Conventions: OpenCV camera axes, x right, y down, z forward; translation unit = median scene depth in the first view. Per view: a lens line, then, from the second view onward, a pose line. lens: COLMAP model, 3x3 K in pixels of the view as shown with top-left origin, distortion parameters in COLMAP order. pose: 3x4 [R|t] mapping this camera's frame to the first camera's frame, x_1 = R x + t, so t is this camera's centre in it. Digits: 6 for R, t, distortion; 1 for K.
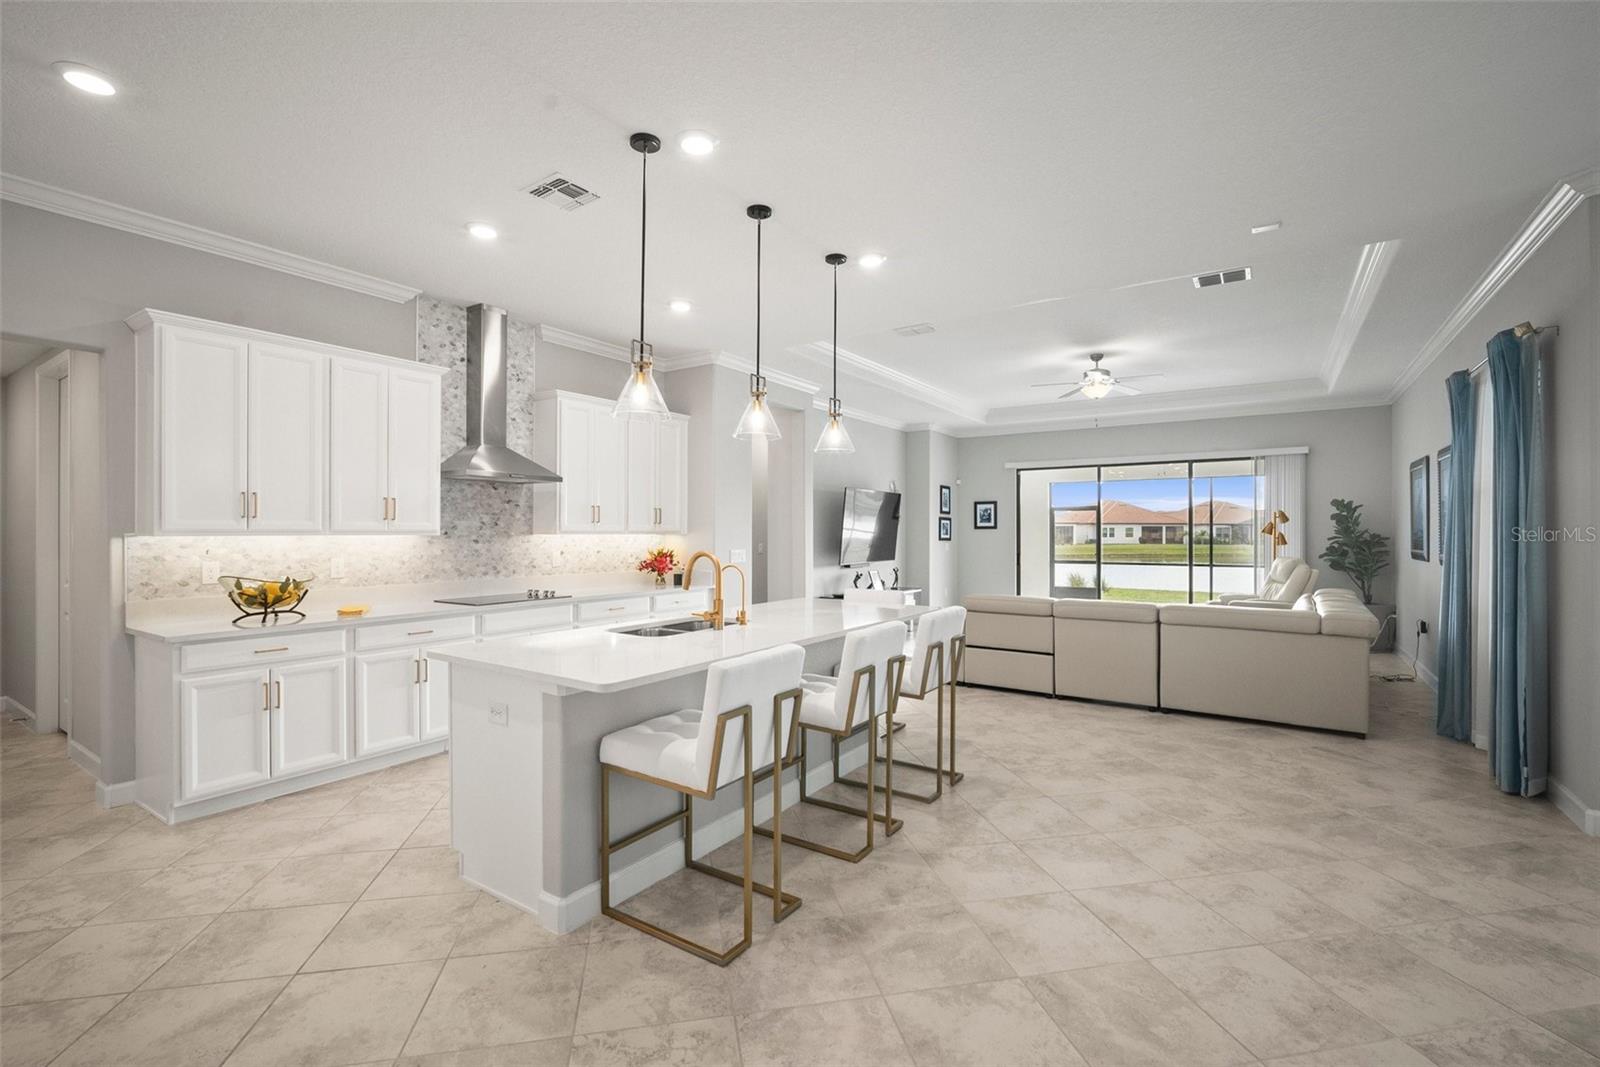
lens RADIAL K [[703.9, 0, 800.3], [0, 703.9, 528.9], [0, 0, 1]] dist [-0.012576, 0.003220]
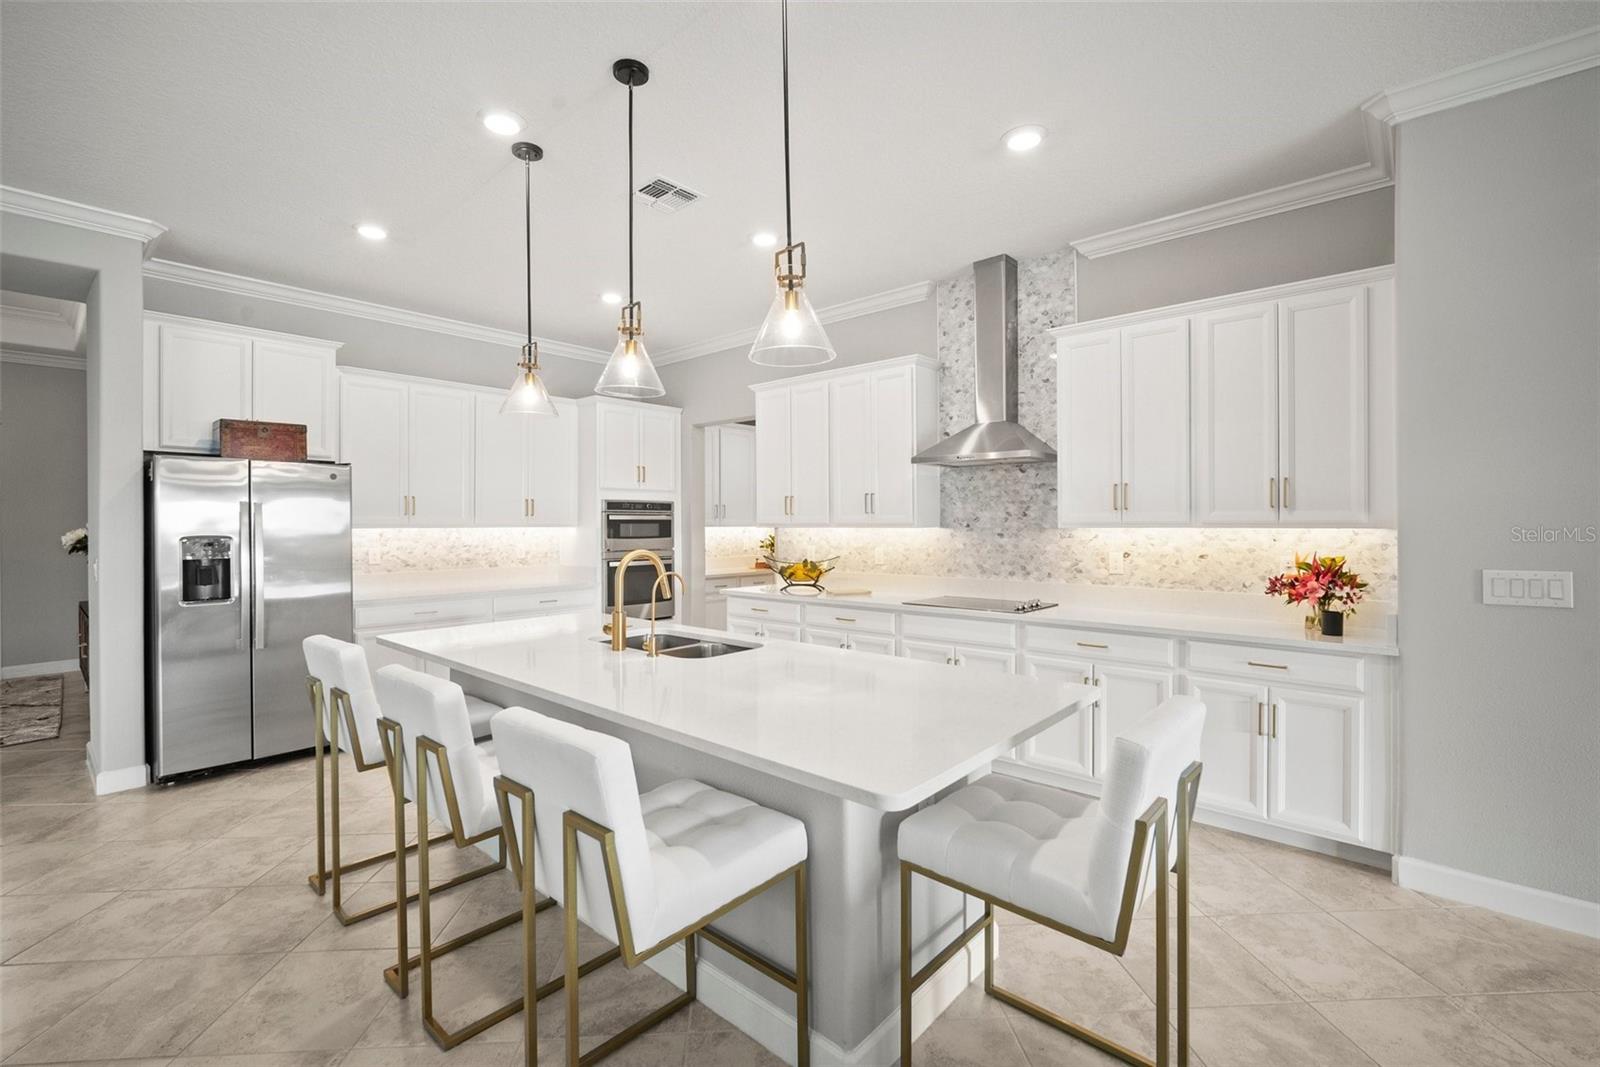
lens RADIAL K [[703.9, 0, 805.3], [0, 703.9, 521.8], [0, 0, 1]] dist [-0.012576, 0.003220]
pose [[-0.132045, -0.001835, -0.991242, 0.408276], [0.008765, 0.999957, -0.003019, 0.001927], [0.991205, -0.009087, -0.132023, 0.837766]]
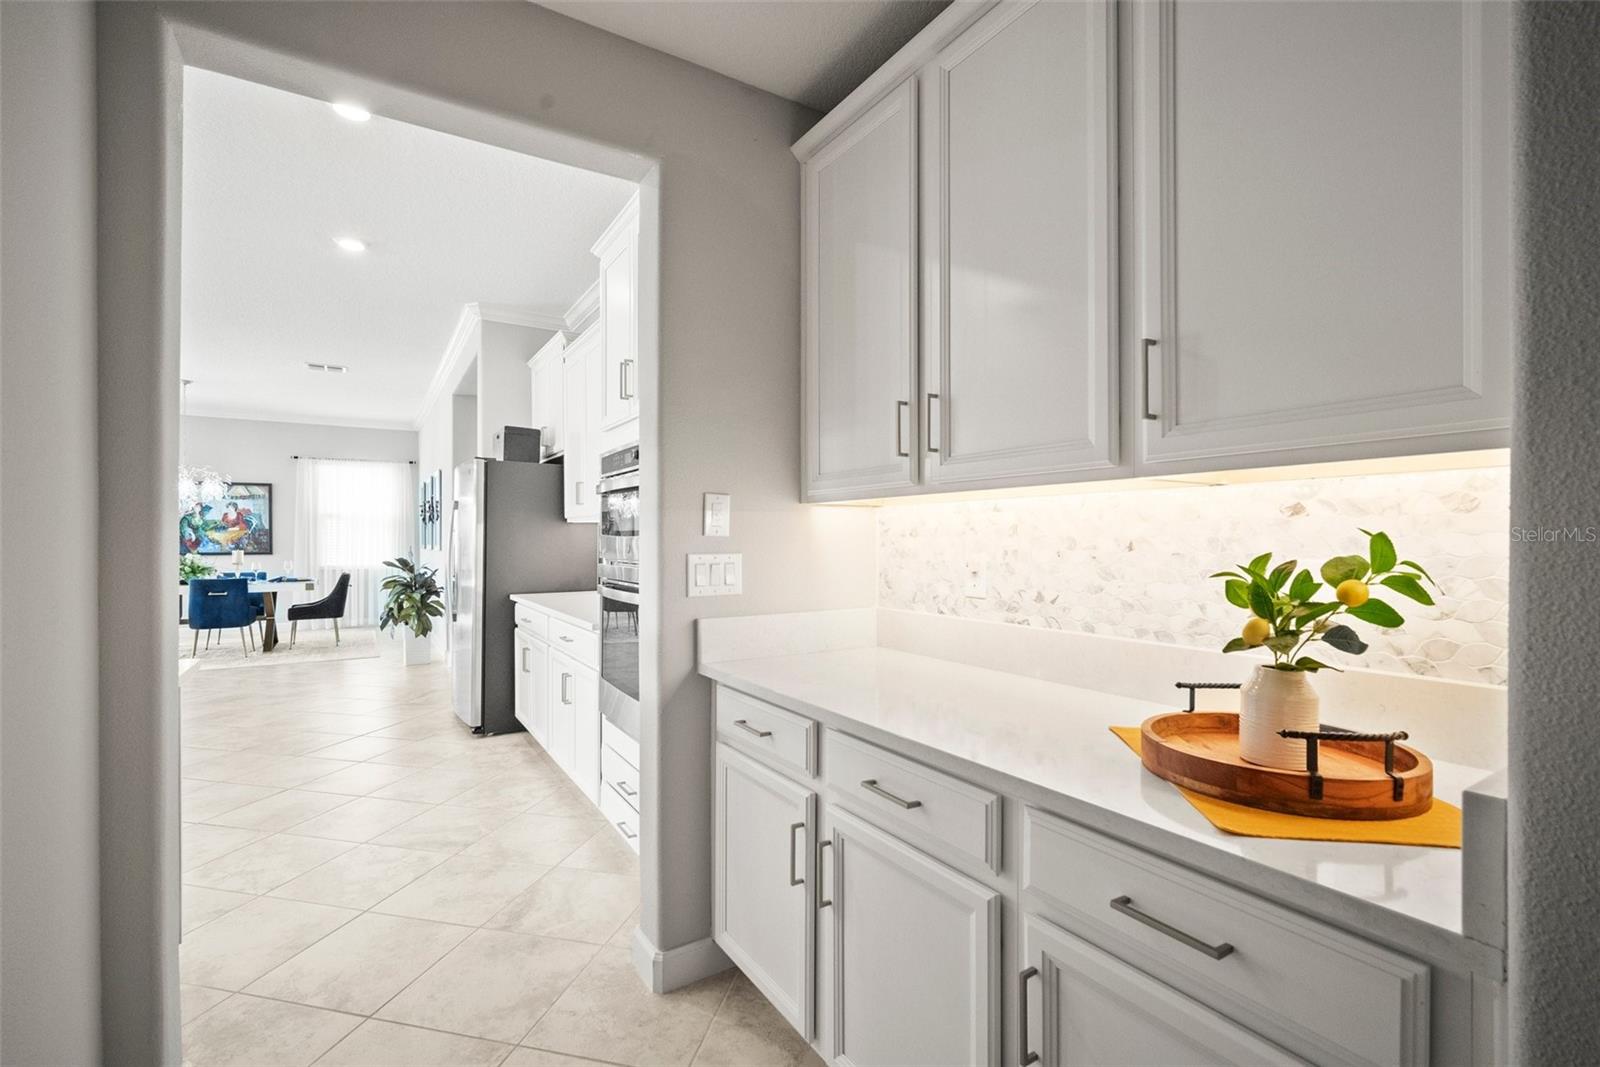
lens RADIAL K [[703.9, 0, 799.2], [0, 703.9, 540.3], [0, 0, 1]] dist [-0.012576, 0.003220]
pose [[-0.915665, 0.002024, 0.401937, -0.988991], [0.000629, 0.999993, -0.003604, 0.028402], [-0.401941, -0.003047, -0.915660, 0.809086]]
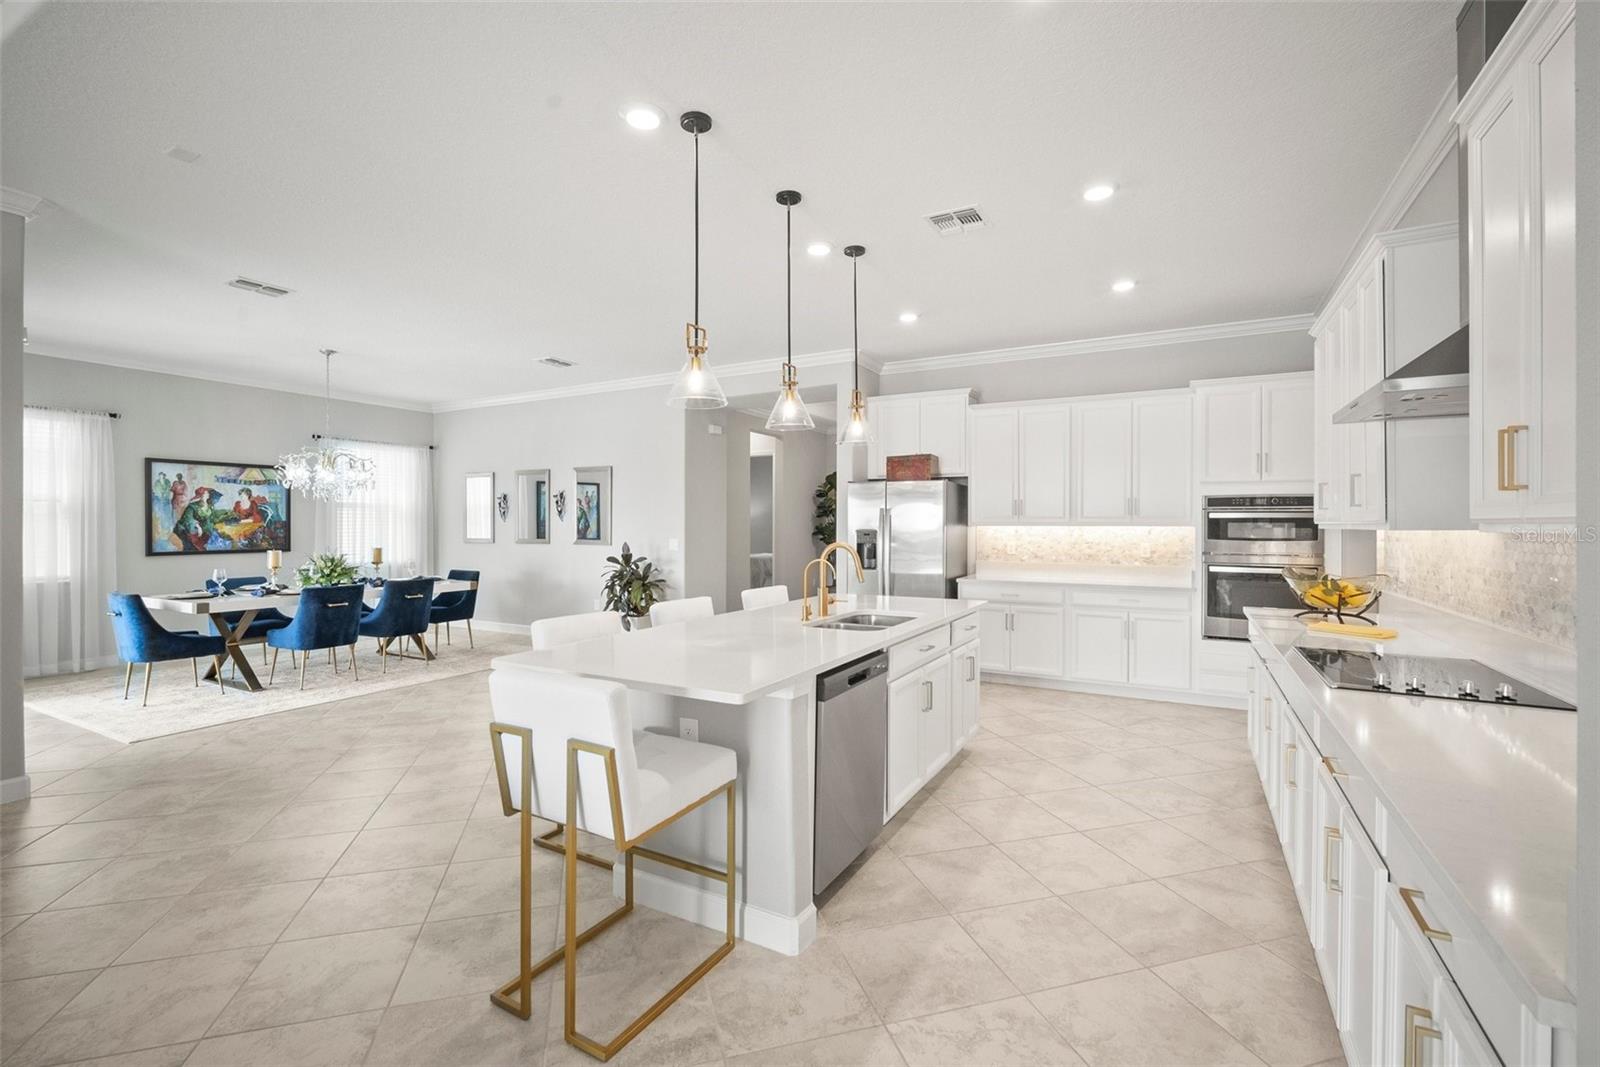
lens RADIAL K [[703.9, 0, 802.3], [0, 703.9, 524.2], [0, 0, 1]] dist [-0.012576, 0.003220]
pose [[-0.995707, -0.000982, -0.092558, 0.008535], [-0.000507, 0.999987, -0.005157, 0.006328], [0.092562, -0.005088, -0.995694, 1.304606]]
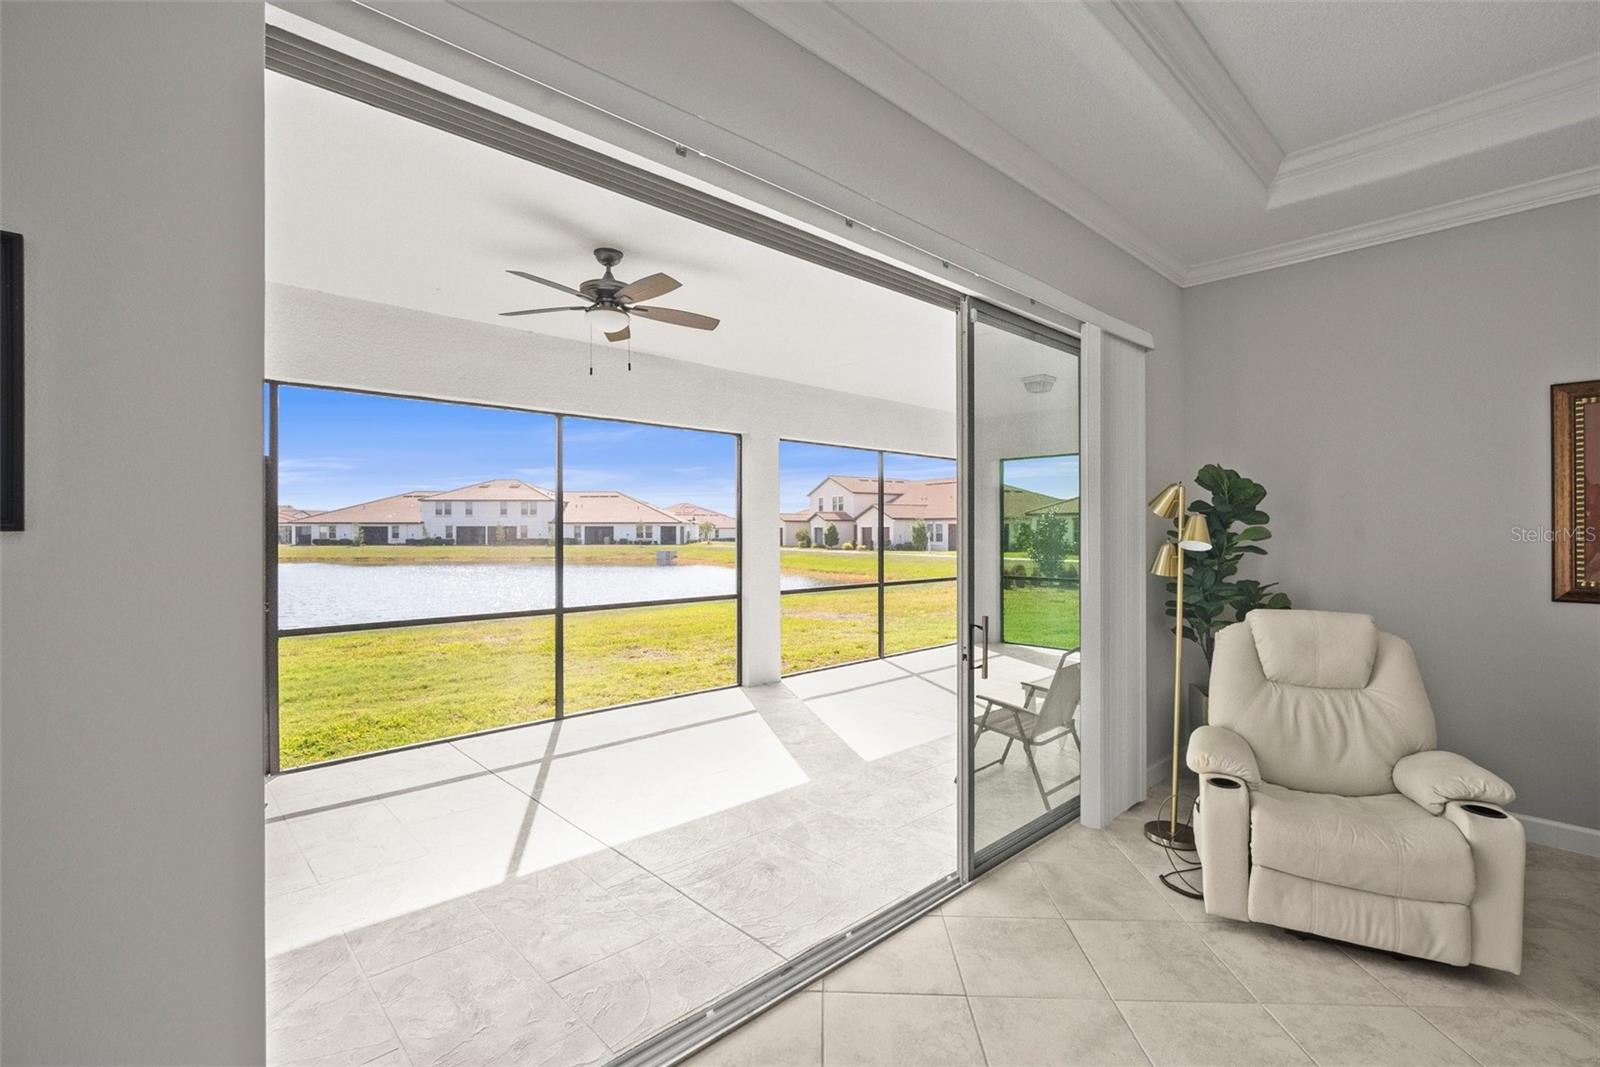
lens RADIAL K [[703.9, 0, 788.5], [0, 703.9, 530.2], [0, 0, 1]] dist [-0.012576, 0.003220]
pose [[0.237590, -0.000720, 0.971365, 0.432036], [-0.004089, 0.999990, 0.001741, -0.000402], [-0.971357, -0.004386, 0.237585, 1.801271]]
